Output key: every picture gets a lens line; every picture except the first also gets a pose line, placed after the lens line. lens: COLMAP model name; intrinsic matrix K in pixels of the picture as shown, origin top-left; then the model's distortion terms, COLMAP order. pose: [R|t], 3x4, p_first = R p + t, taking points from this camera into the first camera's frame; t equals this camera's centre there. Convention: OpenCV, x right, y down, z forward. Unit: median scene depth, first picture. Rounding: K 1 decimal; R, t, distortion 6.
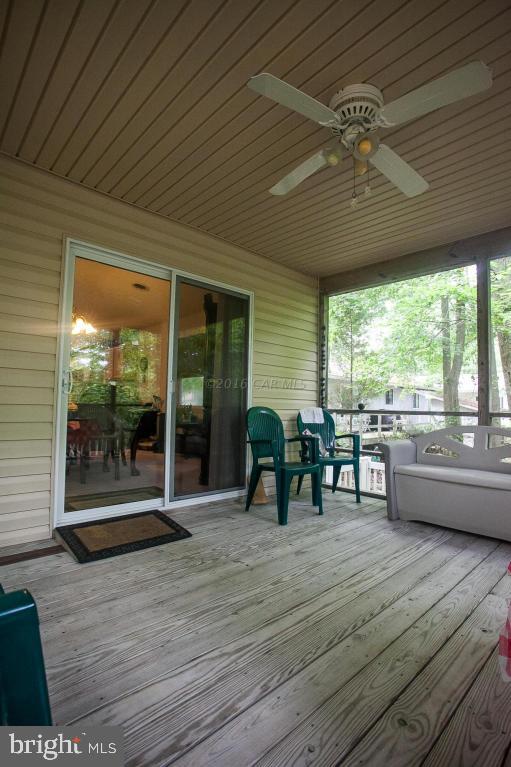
lens RADIAL K [[376.5, 0, 254.5], [0, 376.5, 383.7], [0, 0, 1]] dist [-0.066591, 0.025621]
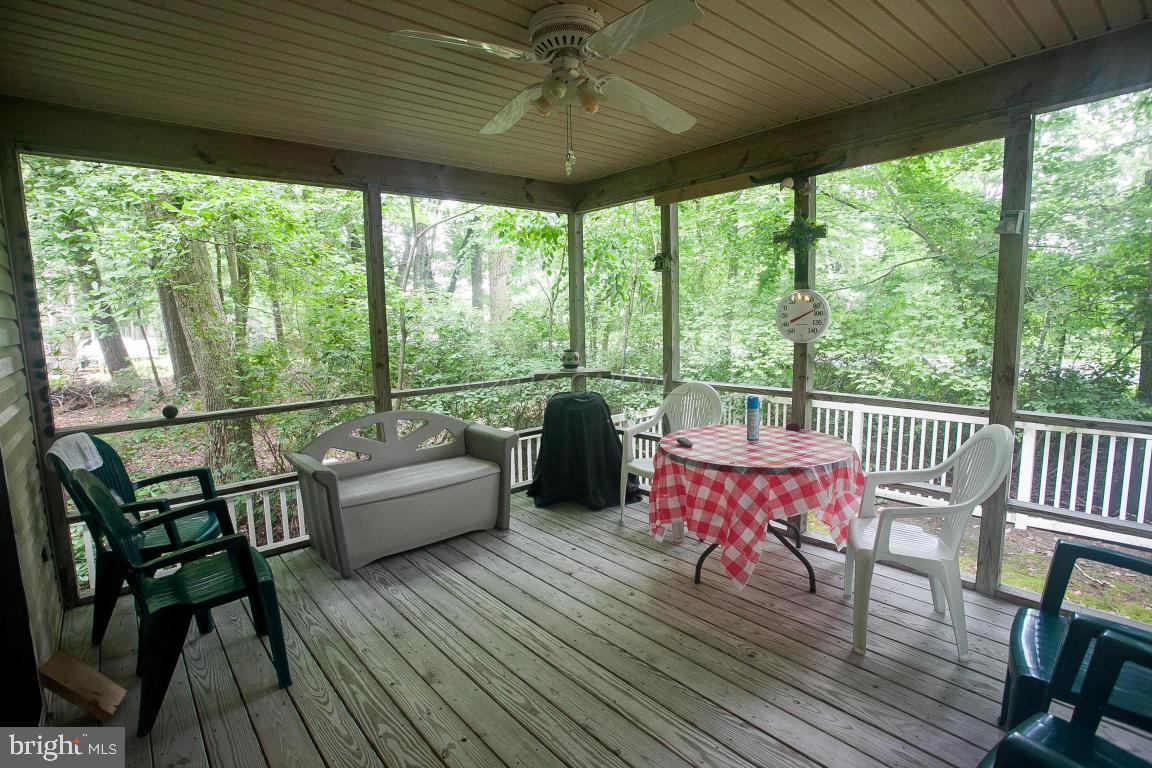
lens RADIAL K [[565.6, 0, 573.9], [0, 565.6, 384.7], [0, 0, 1]] dist [-0.066591, 0.025621]
pose [[0.049965, -0.151834, 0.987142, -0.655984], [-0.029857, 0.987708, 0.153432, -0.167420], [-0.998305, -0.037139, 0.044817, 0.679007]]
